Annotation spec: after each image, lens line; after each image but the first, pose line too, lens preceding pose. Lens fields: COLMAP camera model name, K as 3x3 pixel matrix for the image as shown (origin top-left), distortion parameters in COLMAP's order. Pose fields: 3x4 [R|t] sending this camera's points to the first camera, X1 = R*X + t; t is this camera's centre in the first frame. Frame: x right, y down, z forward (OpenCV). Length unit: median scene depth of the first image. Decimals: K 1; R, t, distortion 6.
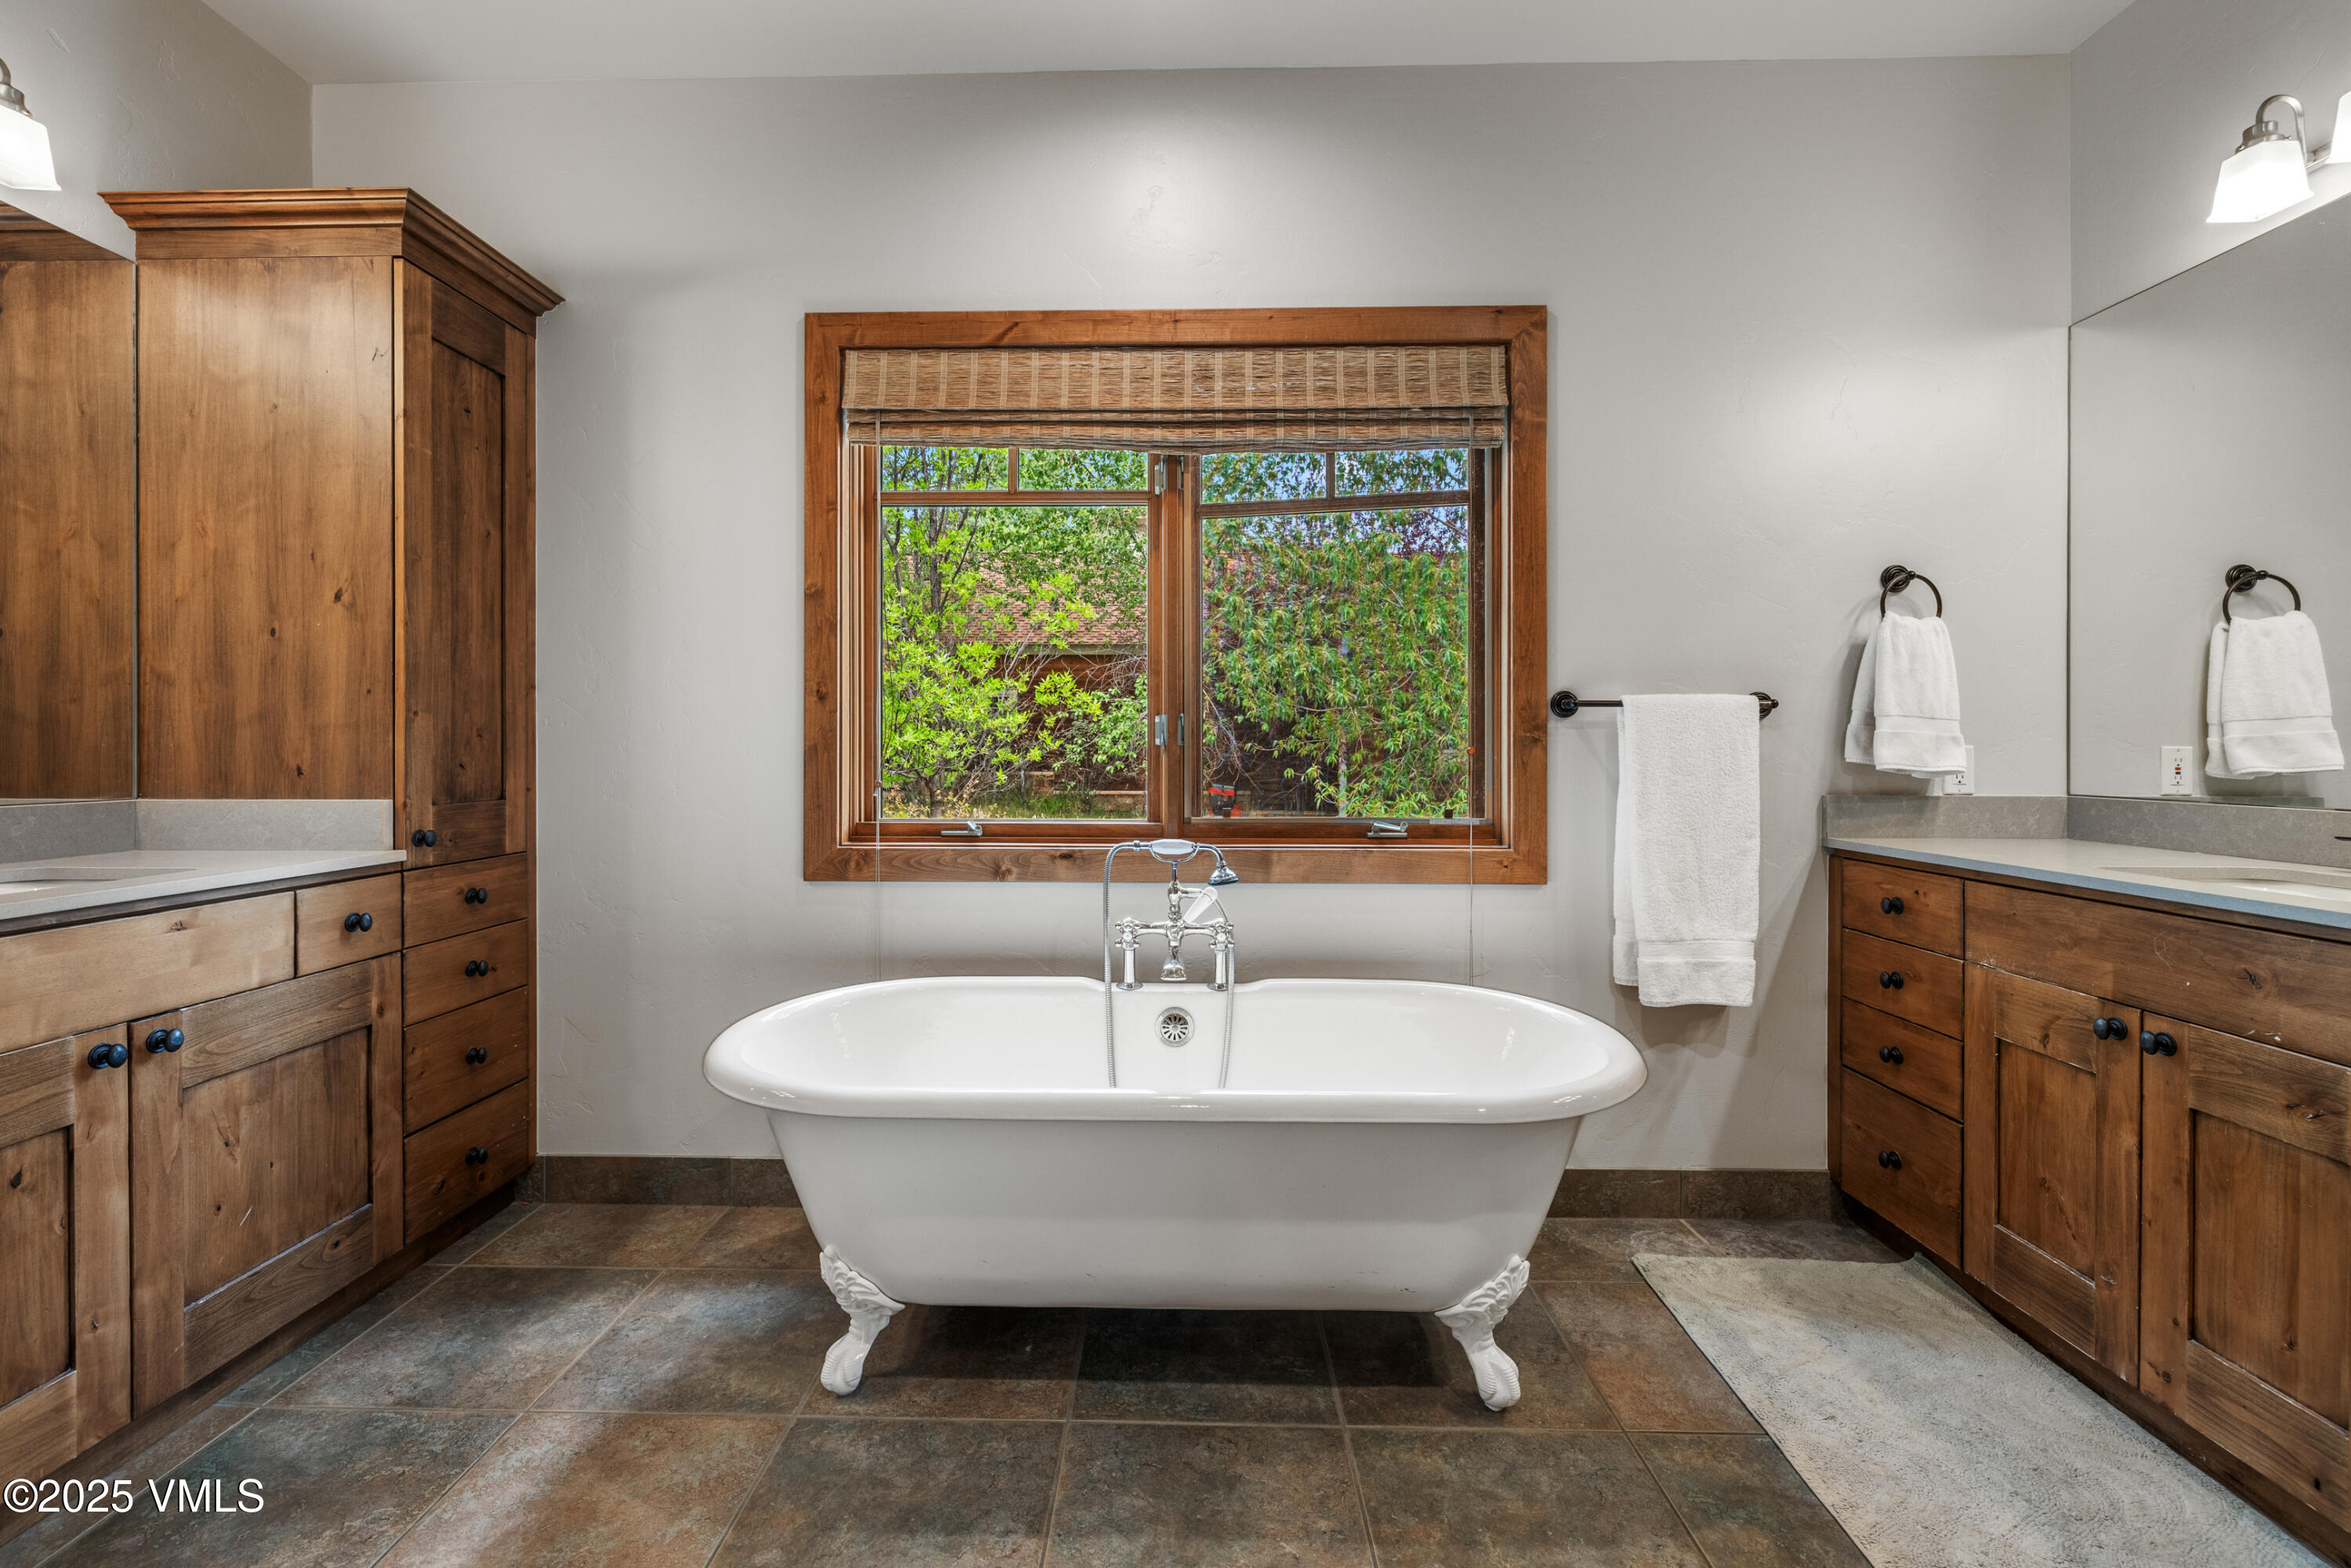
lens RADIAL K [[974.8, 0, 1161.3], [0, 974.8, 750.9], [0, 0, 1]] dist [0.002710, -0.000560]
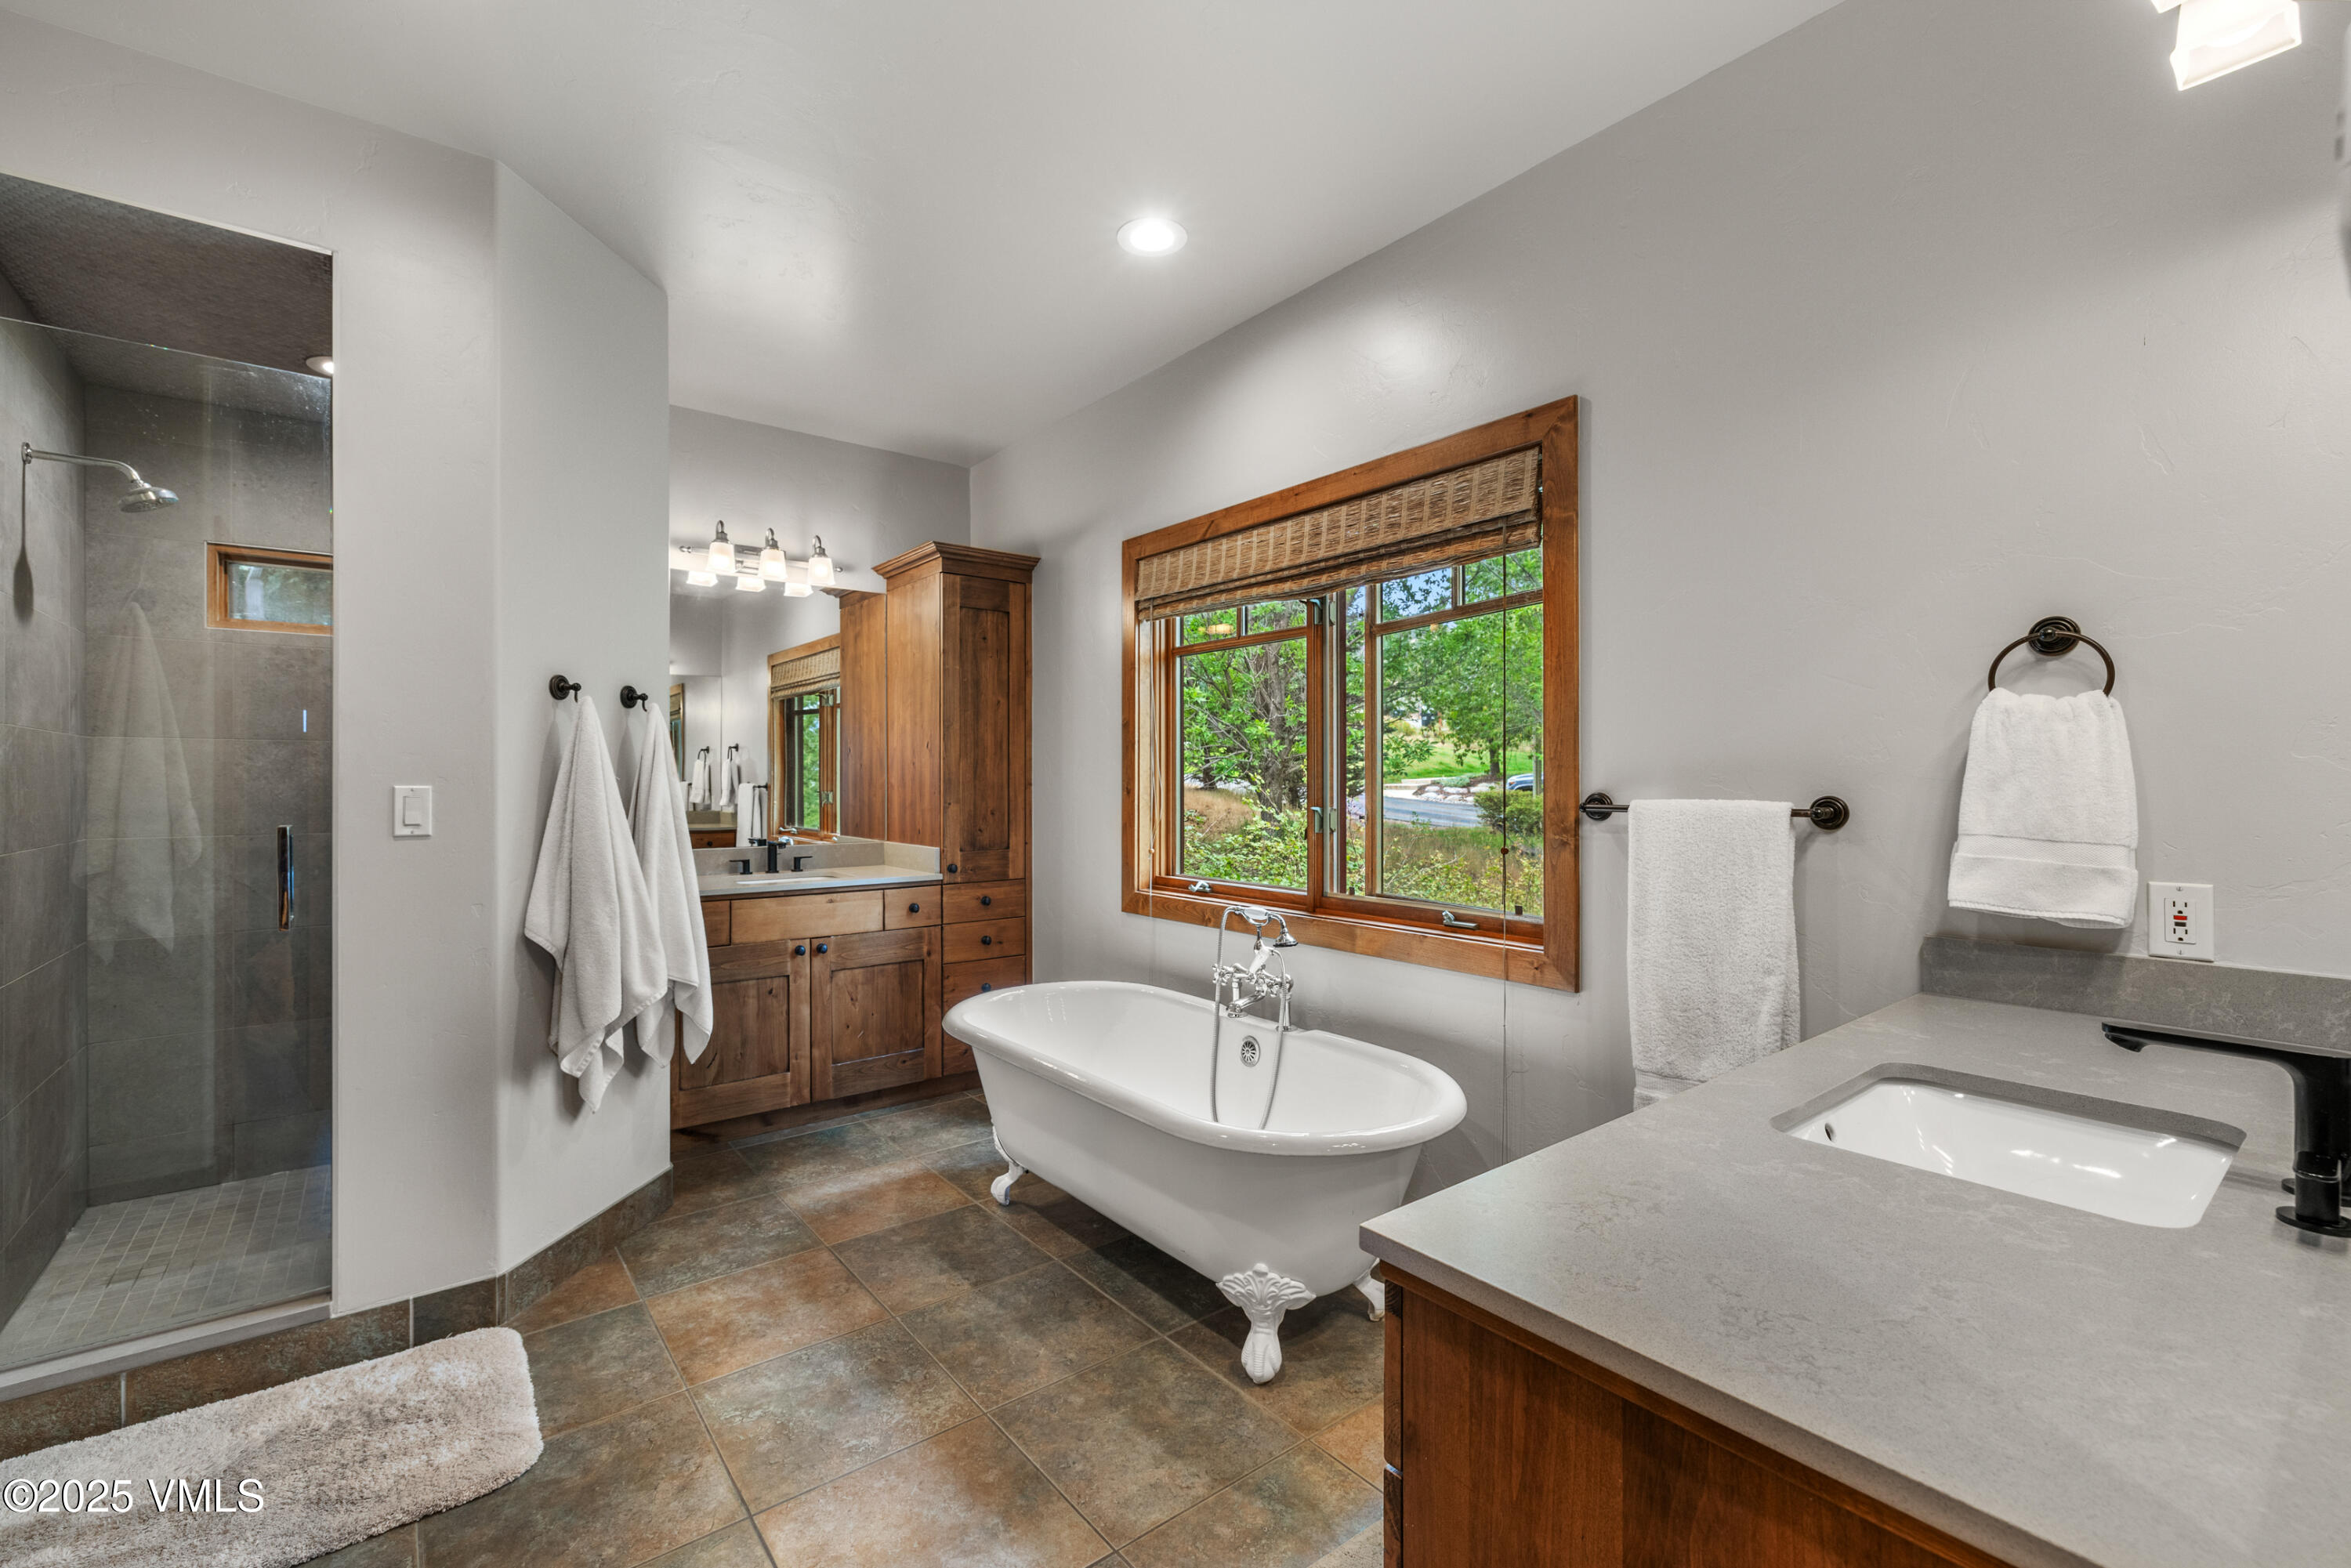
lens RADIAL K [[974.8, 0, 1177.7], [0, 974.8, 781.9], [0, 0, 1]] dist [0.002710, -0.000560]
pose [[0.651067, 0.000538, -0.759020, 0.920728], [-0.002350, 0.999996, -0.001307, -0.074042], [0.759017, 0.002634, 0.651066, 0.074253]]
